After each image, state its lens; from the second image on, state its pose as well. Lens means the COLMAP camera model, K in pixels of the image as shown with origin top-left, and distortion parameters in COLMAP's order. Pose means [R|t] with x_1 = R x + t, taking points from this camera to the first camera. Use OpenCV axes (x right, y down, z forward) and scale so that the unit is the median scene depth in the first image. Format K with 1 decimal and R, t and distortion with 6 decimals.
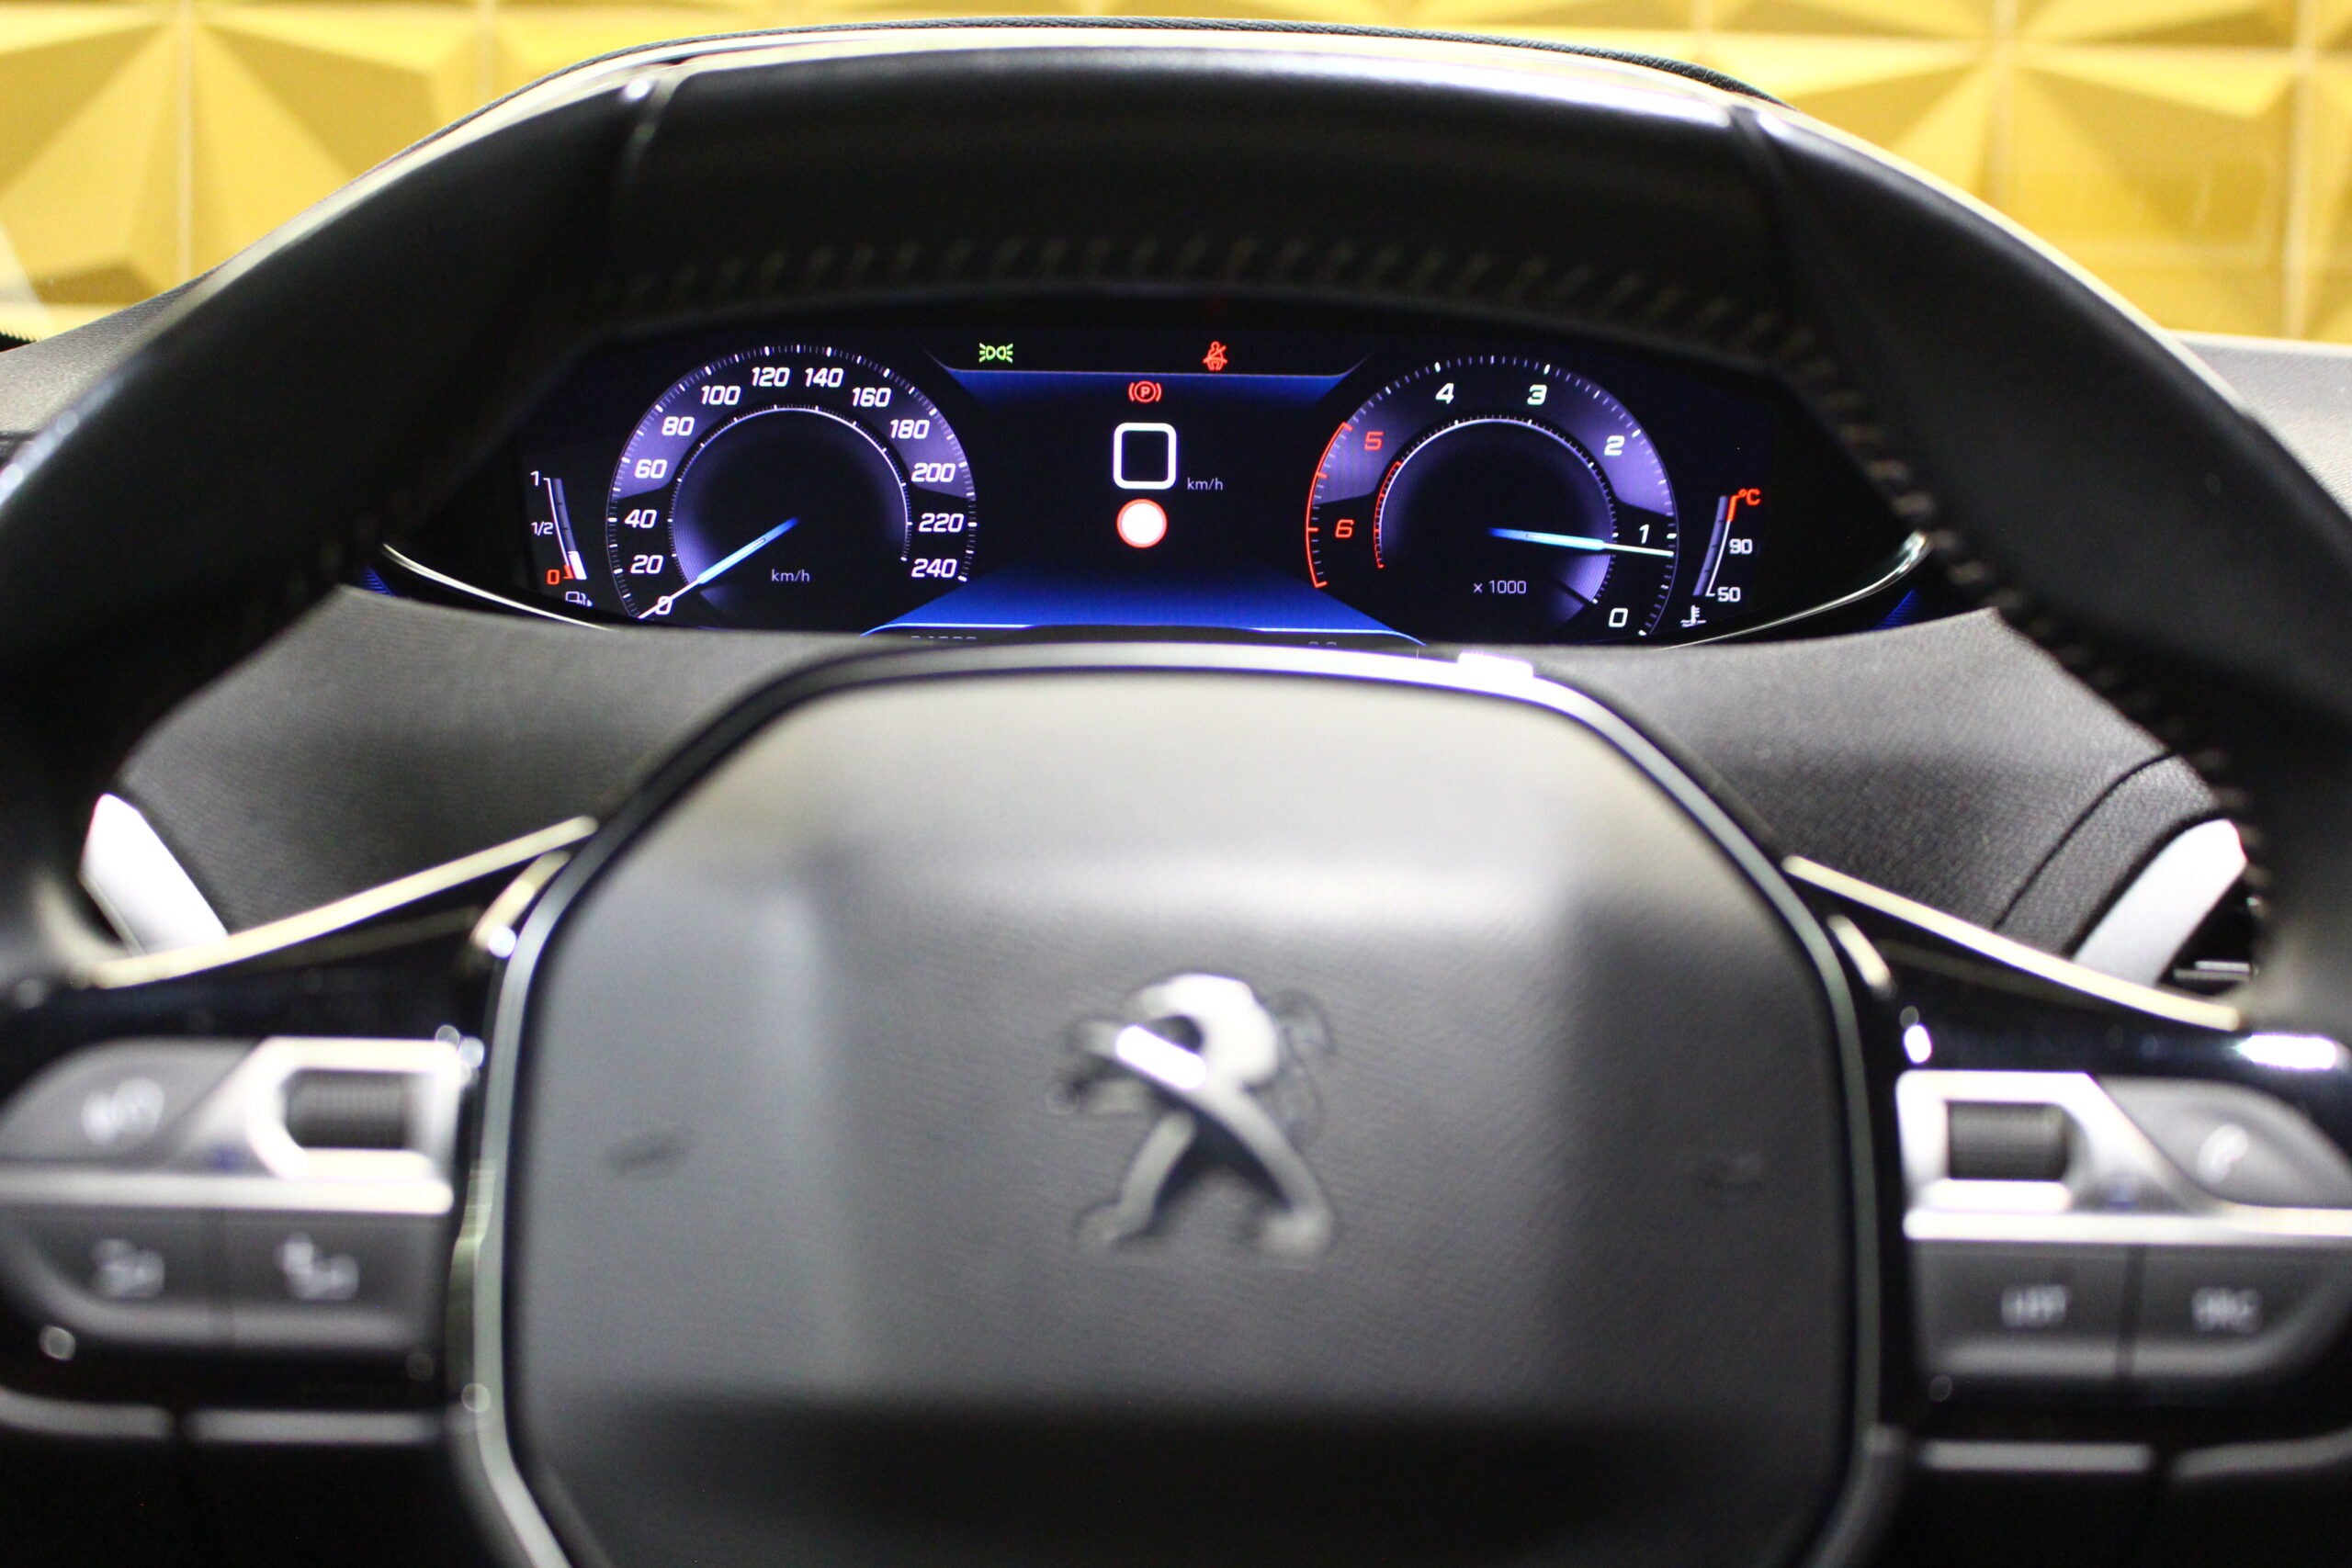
lens RADIAL K [[3338.9, 0, 1176.0], [0, 3338.9, 784.0], [0, 0, 1]] dist [-0.045714, -0.035872]
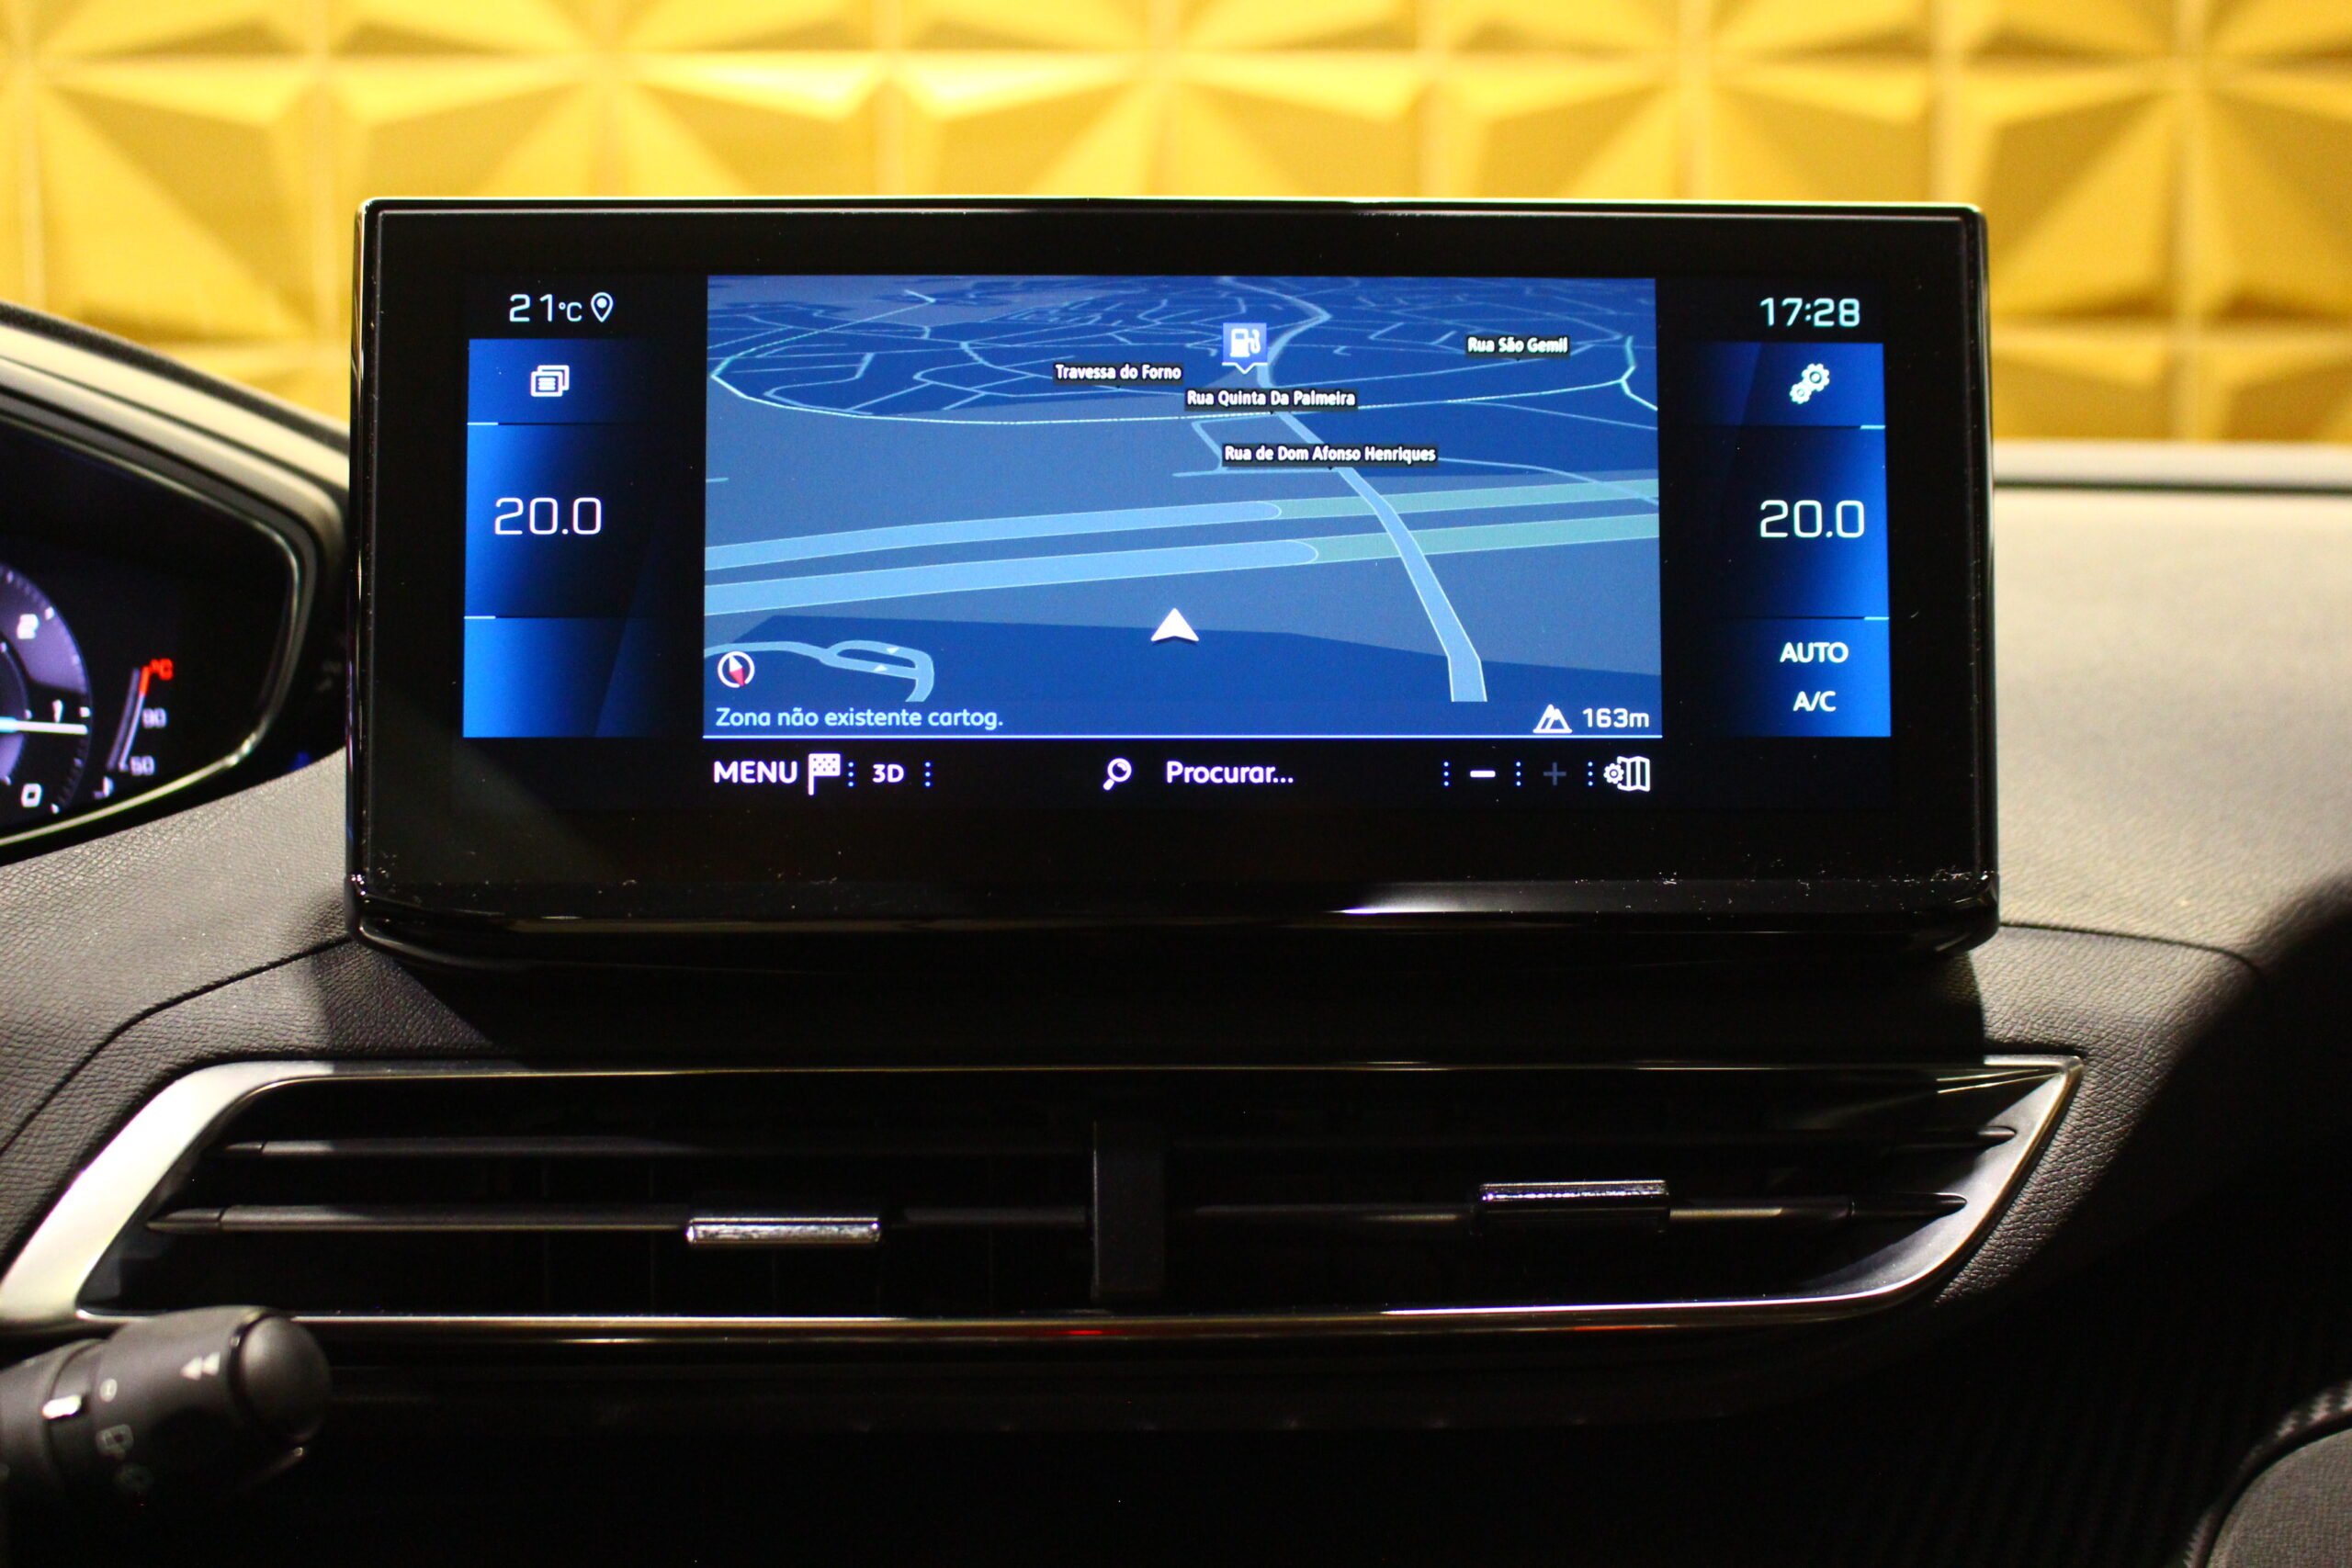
lens RADIAL K [[3041.1, 0, 1176.0], [0, 3041.1, 784.0], [0, 0, 1]] dist [-0.052405, -0.060939]
pose [[0.986734, -0.058368, 0.151492, 0.341018], [0.053209, 0.997864, 0.037886, -0.069711], [-0.153380, -0.029322, 0.987732, 0.021016]]
